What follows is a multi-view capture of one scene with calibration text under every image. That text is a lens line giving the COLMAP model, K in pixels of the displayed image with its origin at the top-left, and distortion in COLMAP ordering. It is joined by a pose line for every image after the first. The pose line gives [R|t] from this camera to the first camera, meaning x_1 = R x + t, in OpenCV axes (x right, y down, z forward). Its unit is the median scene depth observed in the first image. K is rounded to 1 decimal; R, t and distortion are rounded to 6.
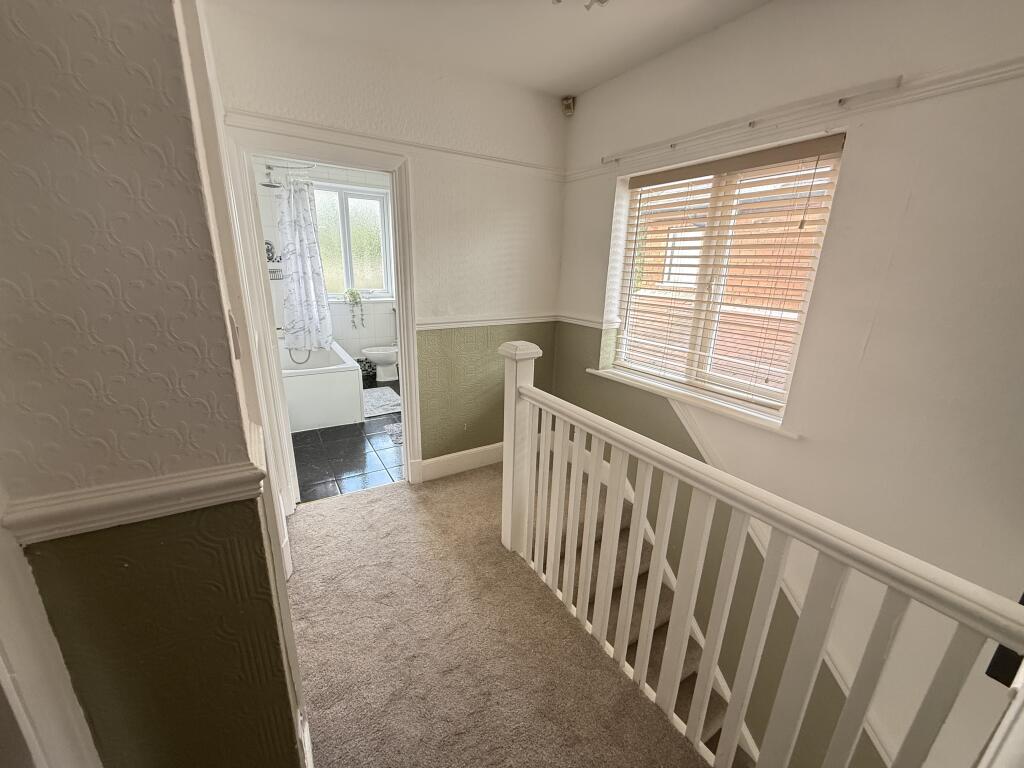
lens RADIAL K [[404.7, 0, 512.9], [0, 404.7, 384.1], [0, 0, 1]] dist [0.002116, 0.000615]
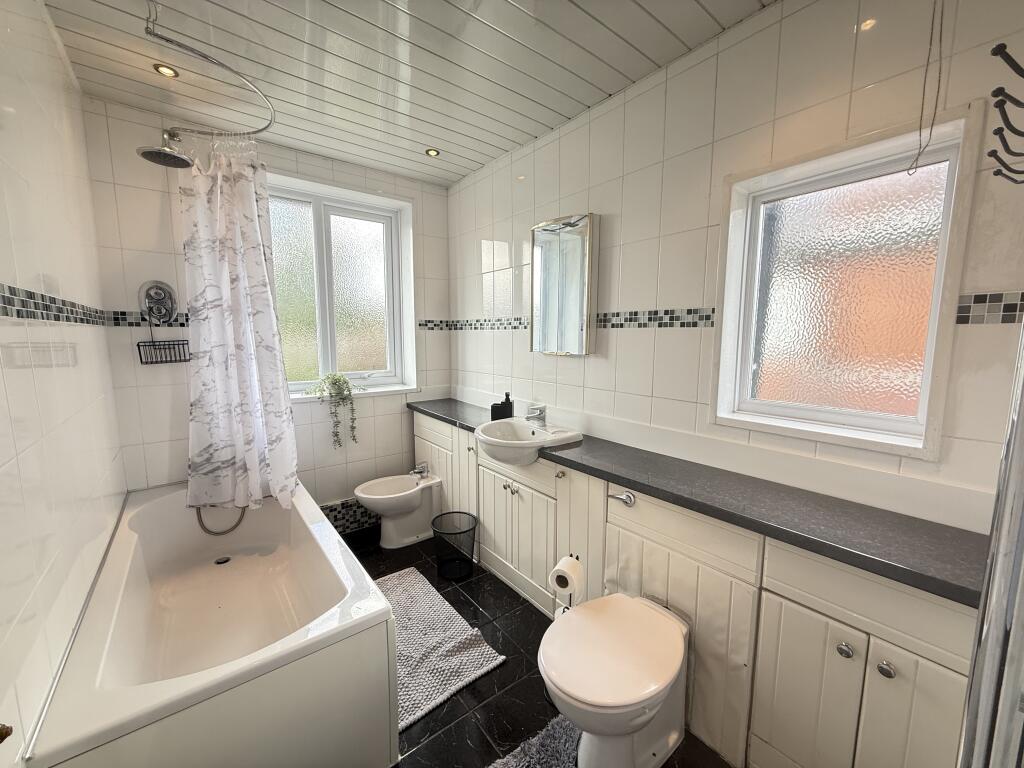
lens RADIAL K [[404.7, 0, 511.6], [0, 404.7, 385.4], [0, 0, 1]] dist [0.002116, 0.000615]
pose [[0.994572, -0.040564, 0.095816, -0.246588], [0.055756, 0.985274, -0.161638, -0.136280], [-0.087848, 0.166103, 0.982188, 0.517131]]
